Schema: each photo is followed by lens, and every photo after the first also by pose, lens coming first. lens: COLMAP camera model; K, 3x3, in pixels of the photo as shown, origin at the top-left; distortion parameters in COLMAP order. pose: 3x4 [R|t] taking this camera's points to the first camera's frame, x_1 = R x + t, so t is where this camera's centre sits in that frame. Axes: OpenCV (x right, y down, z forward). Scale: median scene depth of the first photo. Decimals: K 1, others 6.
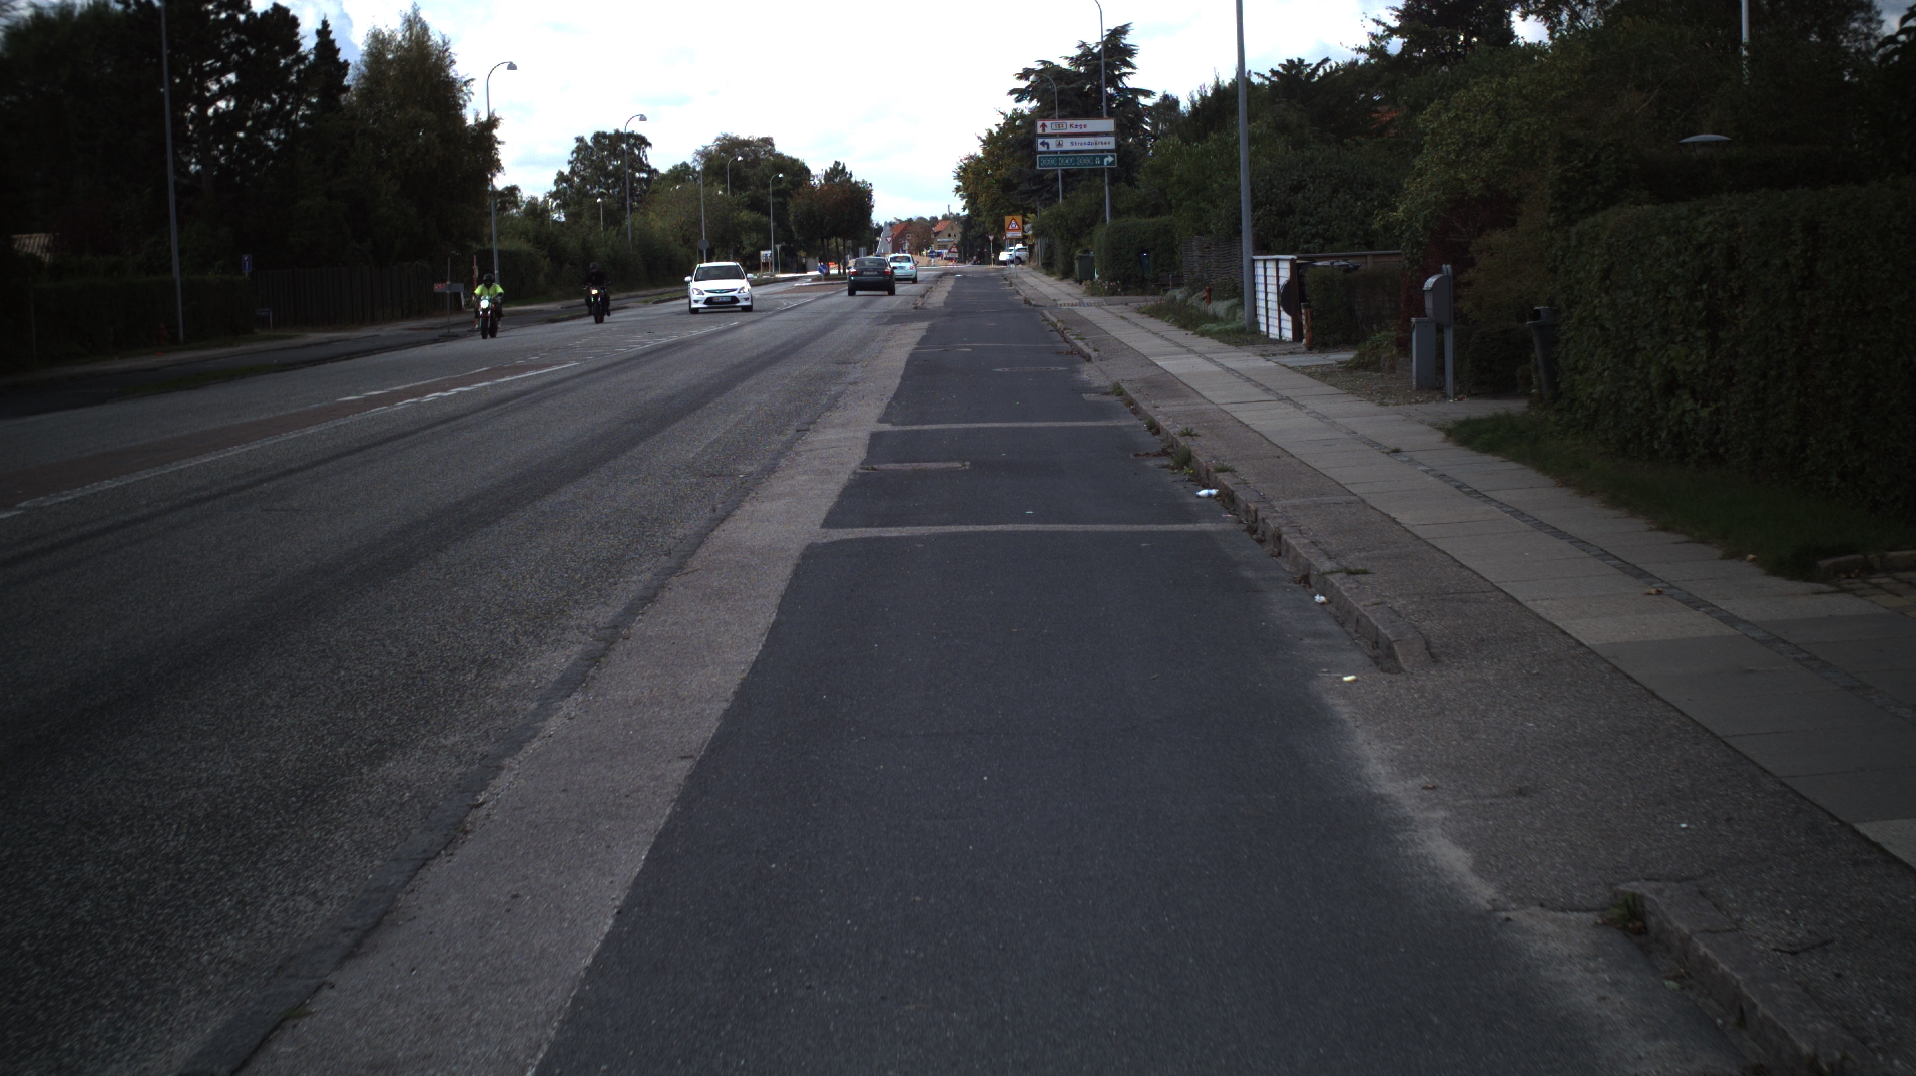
lens RADIAL K [[3384.6, 0, 958.0], [0, 3384.6, 538.0], [0, 0, 1]] dist [-0.257623, 0.240375]
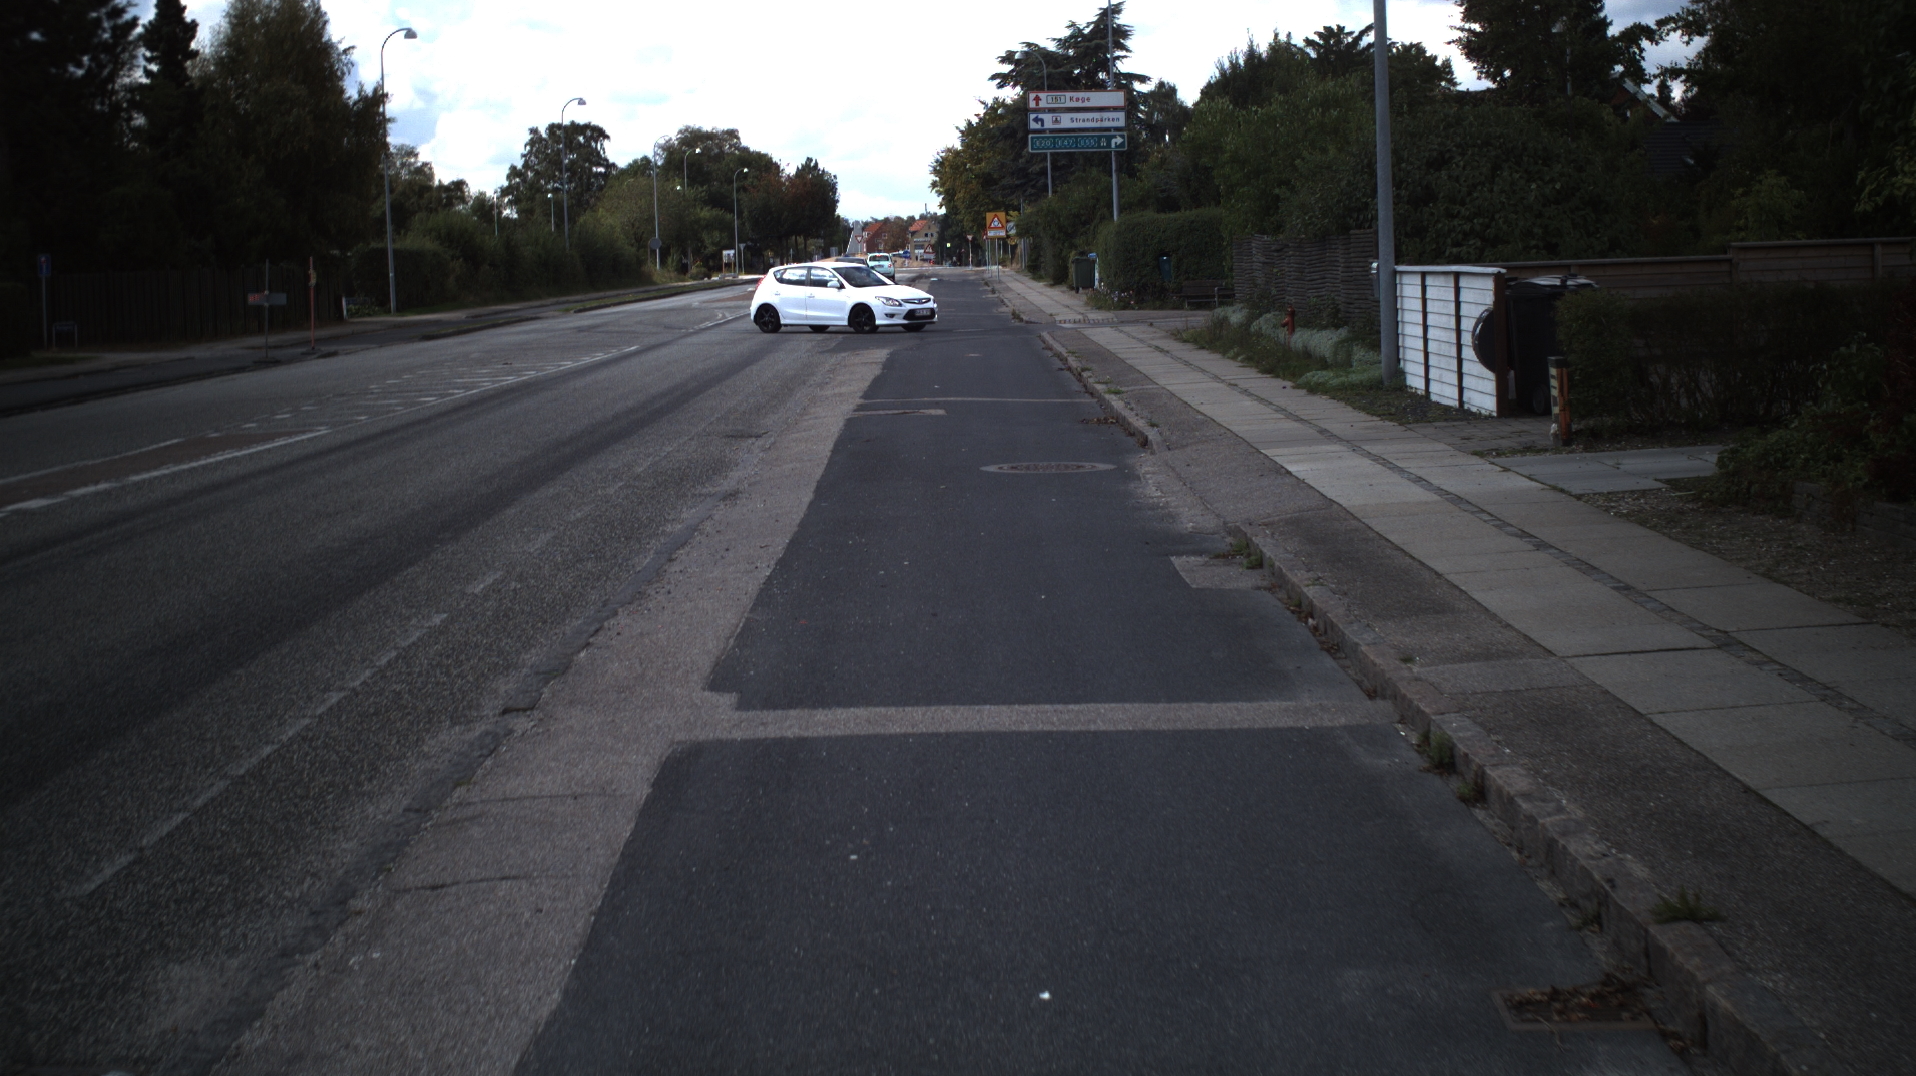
lens RADIAL K [[3384.6, 0, 958.0], [0, 3384.6, 538.0], [0, 0, 1]] dist [-0.257623, 0.240375]
pose [[0.999968, 0.003863, 0.006994, 0.000725], [-0.003863, 0.999993, 0.000008, -0.011153], [-0.006994, -0.000035, 0.999976, 0.127739]]
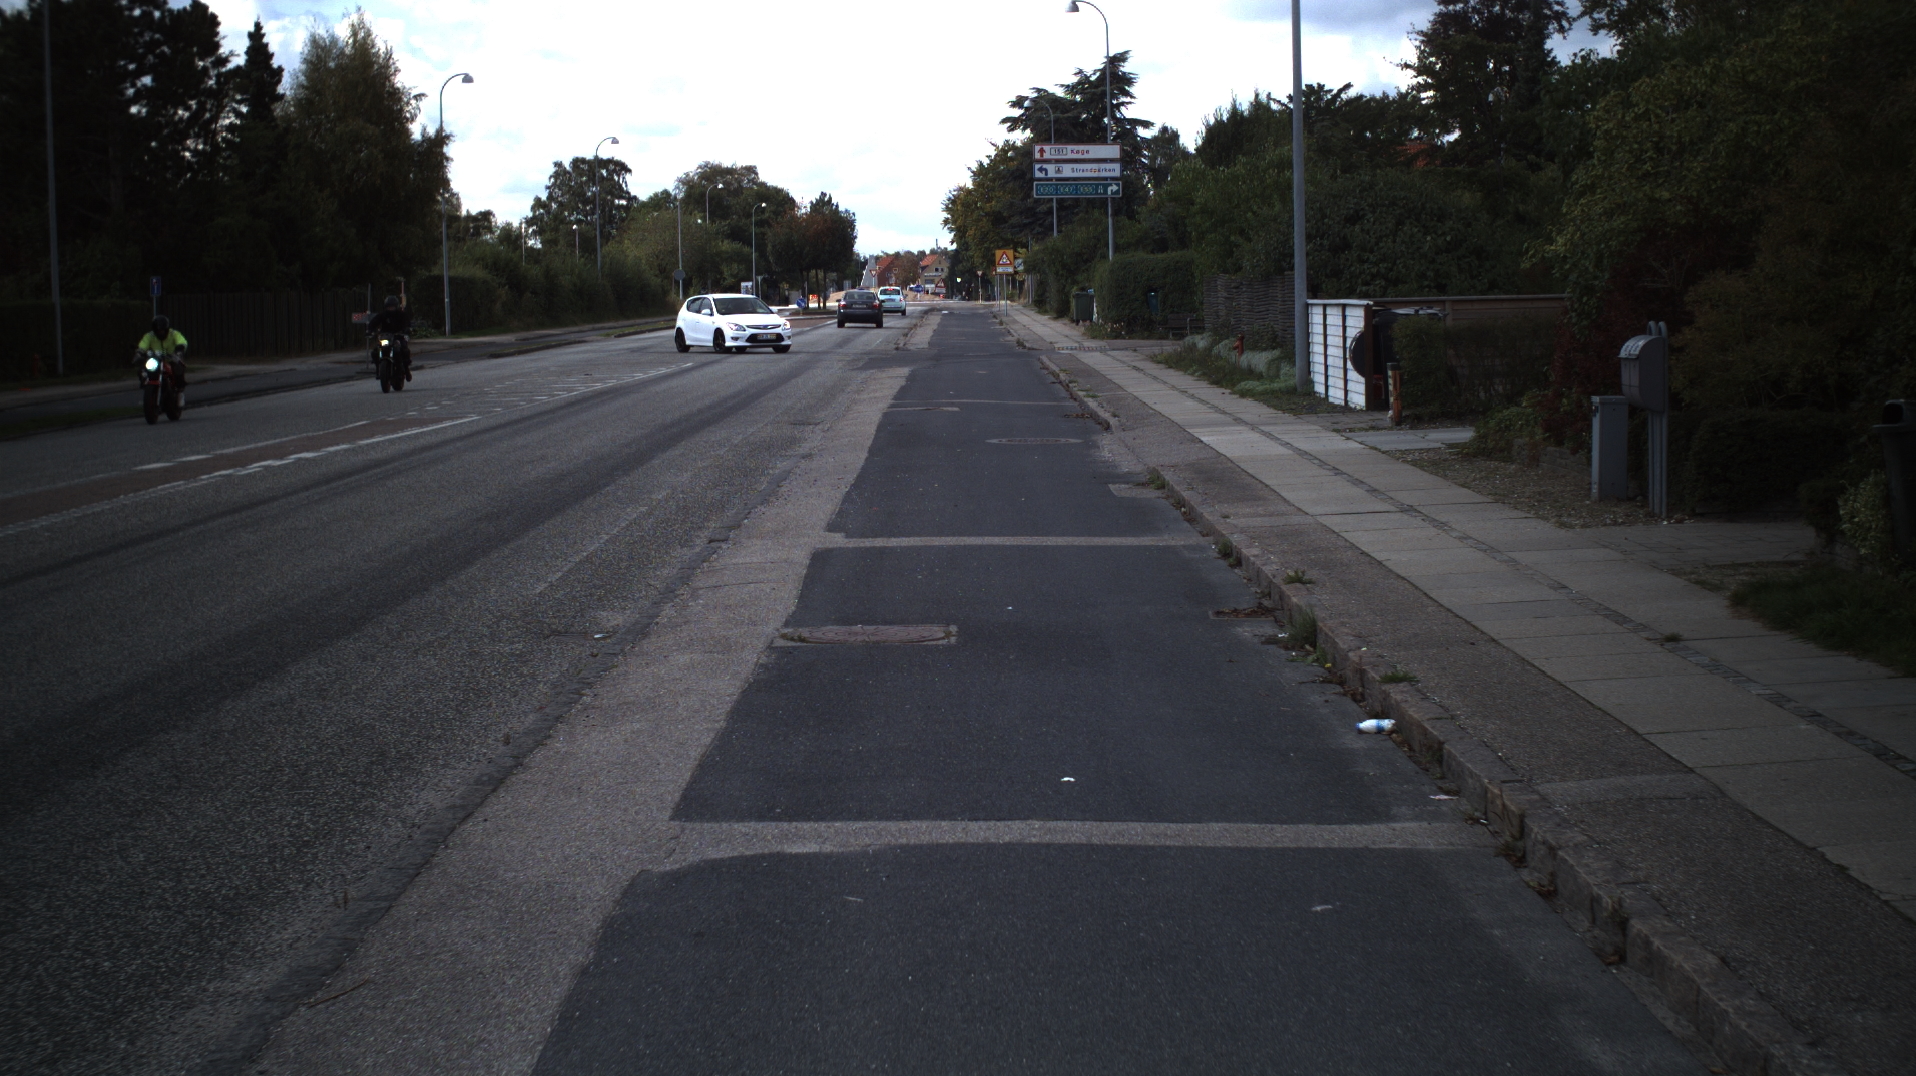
lens RADIAL K [[3384.6, 0, 958.0], [0, 3384.6, 538.0], [0, 0, 1]] dist [-0.257623, 0.240375]
pose [[0.999843, 0.016996, 0.005058, 0.000037], [-0.016943, 0.999803, -0.010304, -0.005552], [-0.005232, 0.010217, 0.999934, 0.063802]]
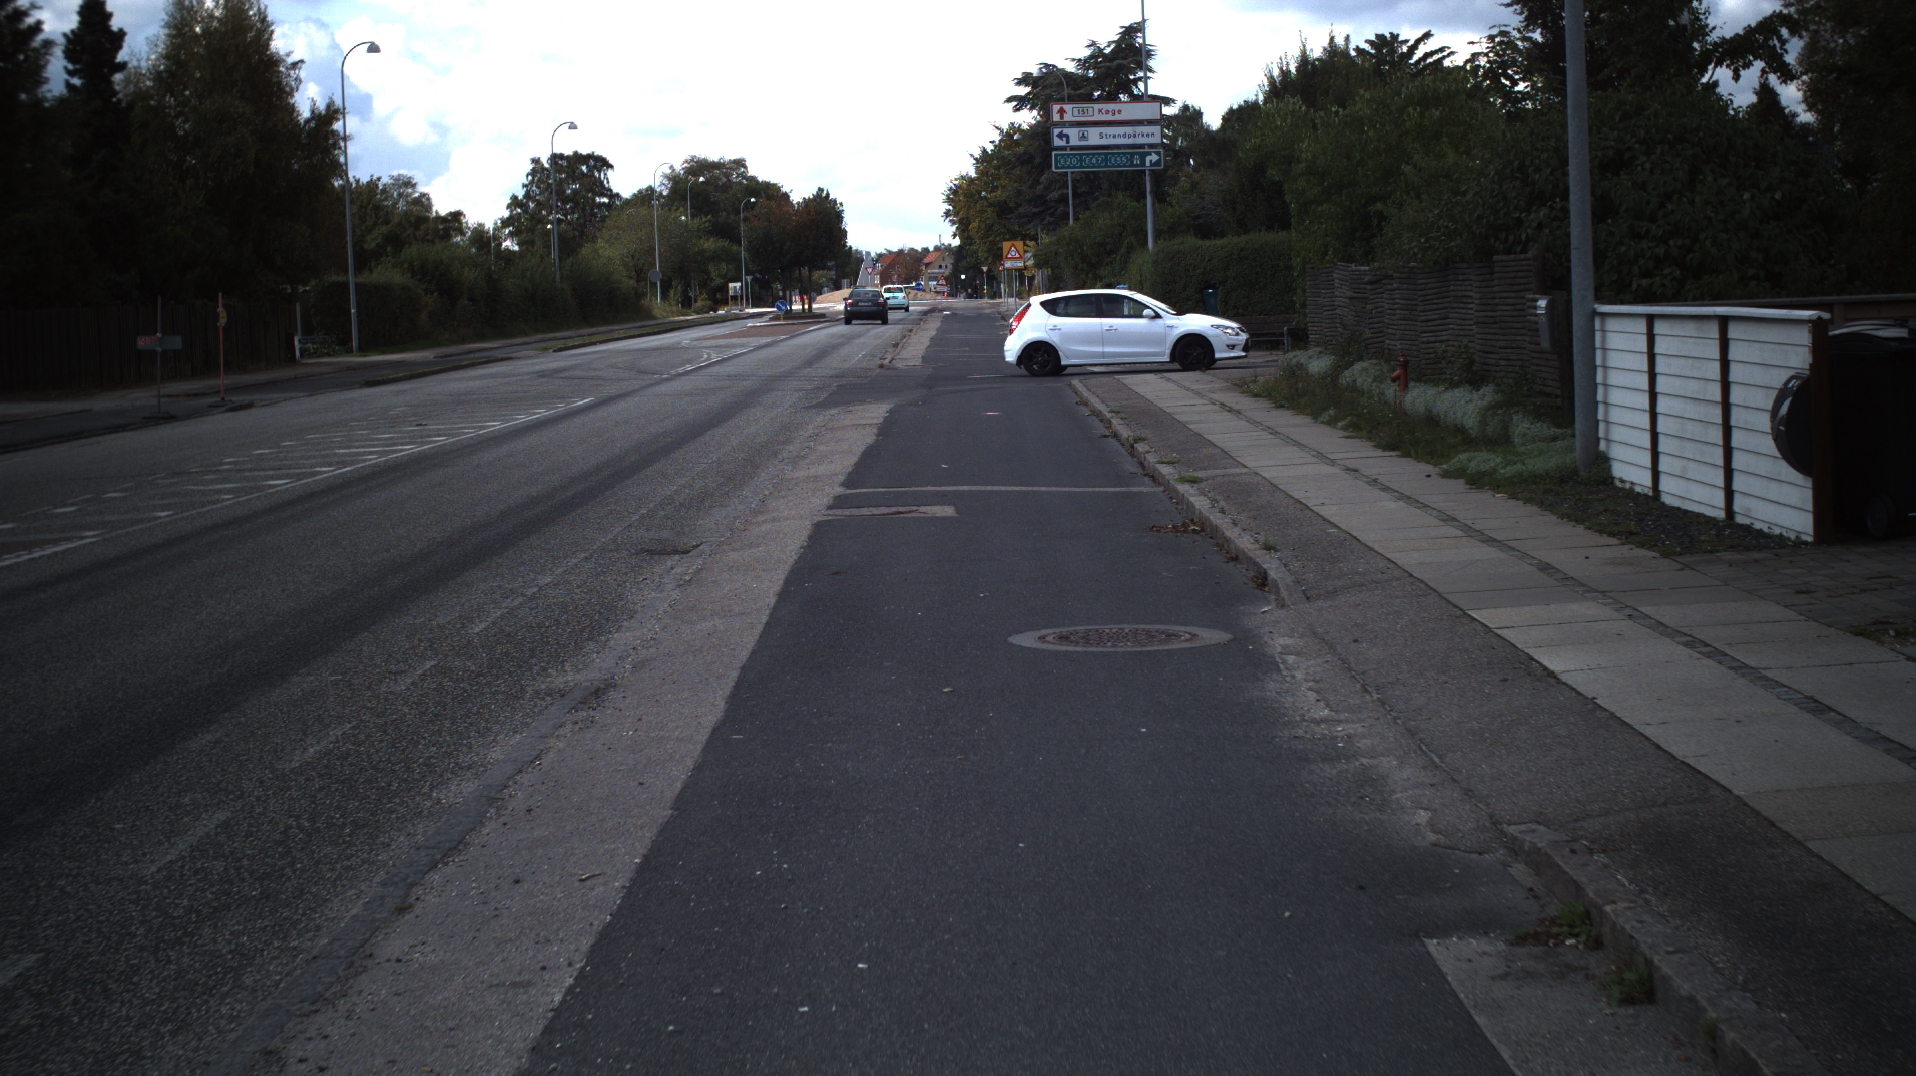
lens RADIAL K [[3384.6, 0, 958.0], [0, 3384.6, 538.0], [0, 0, 1]] dist [-0.257623, 0.240375]
pose [[0.999996, 0.001239, 0.002411, 0.001175], [-0.001217, 0.999956, -0.009318, -0.016703], [-0.002423, 0.009315, 0.999954, 0.191663]]
